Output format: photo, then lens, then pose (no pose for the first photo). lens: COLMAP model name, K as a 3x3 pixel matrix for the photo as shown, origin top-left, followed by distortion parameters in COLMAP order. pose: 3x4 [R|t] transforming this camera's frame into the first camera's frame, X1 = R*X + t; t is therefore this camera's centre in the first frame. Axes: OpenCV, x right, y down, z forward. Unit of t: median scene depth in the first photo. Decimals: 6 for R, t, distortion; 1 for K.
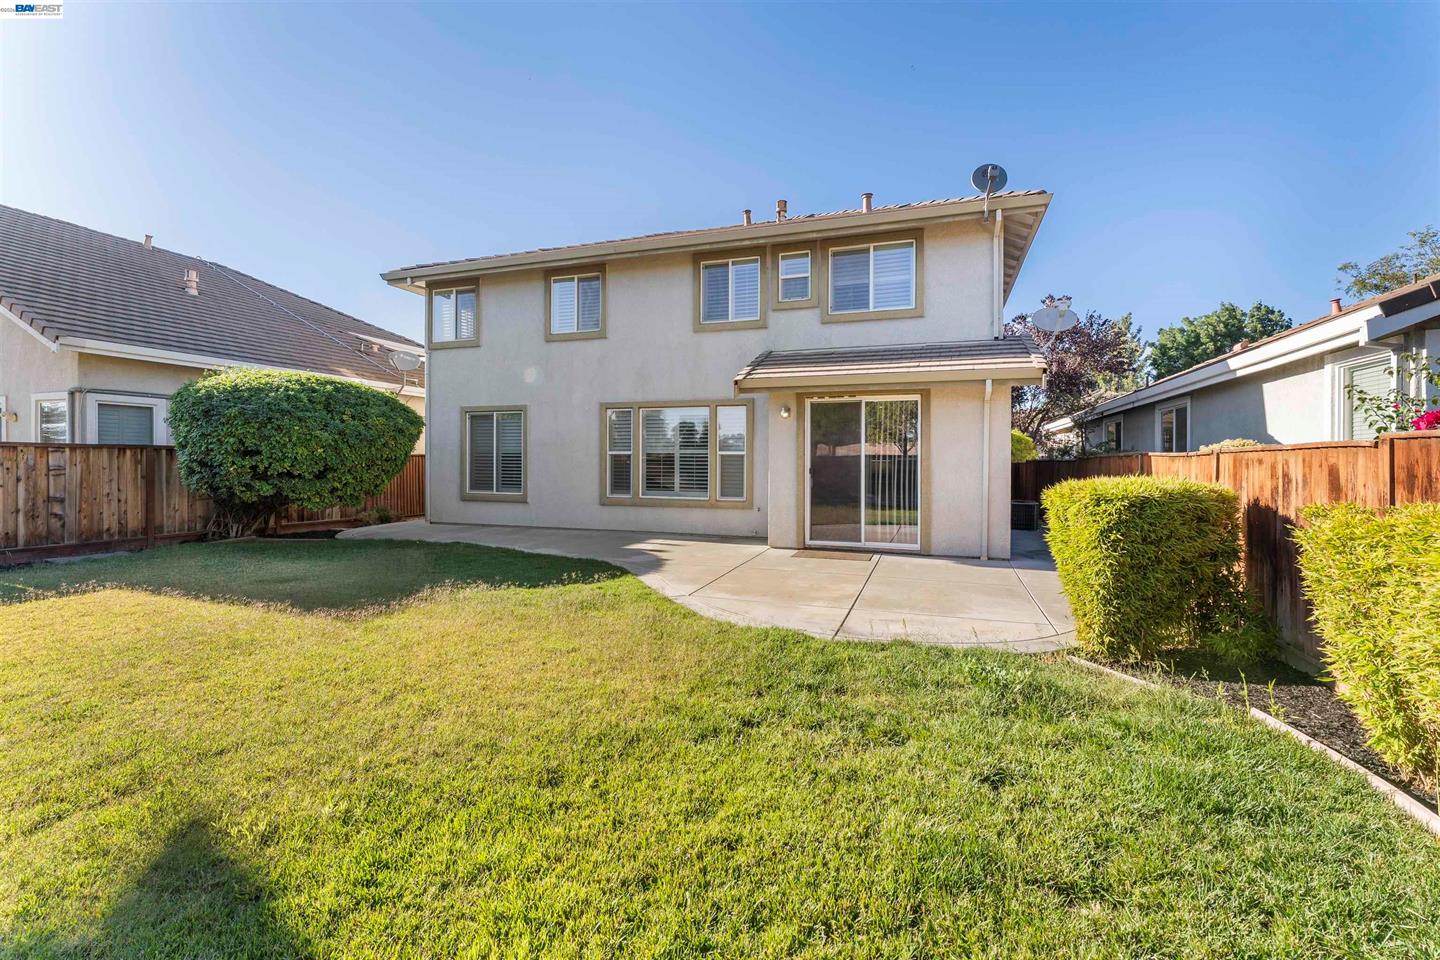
lens RADIAL K [[621.1, 0, 722.1], [0, 621.1, 457.1], [0, 0, 1]] dist [-0.001179, -0.000129]
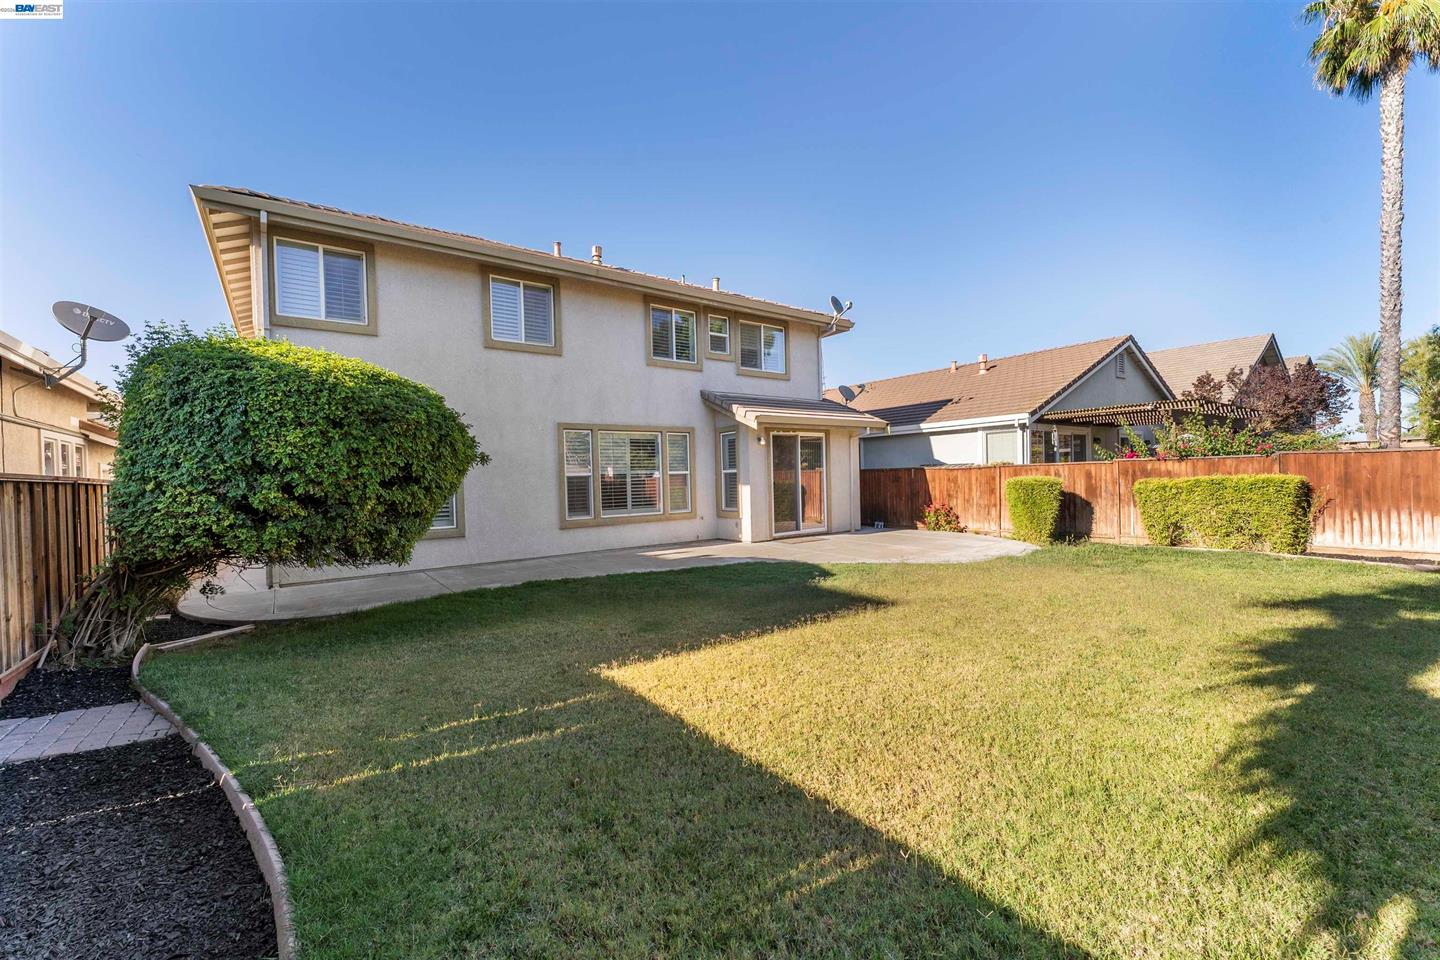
lens RADIAL K [[585.0, 0, 725.8], [0, 585.0, 483.0], [0, 0, 1]] dist [-0.000515, -0.000200]
pose [[0.562635, -0.026942, 0.826266, -0.836363], [0.025894, 0.999553, 0.014959, -0.001368], [-0.826300, 0.012979, 0.563081, 0.291814]]
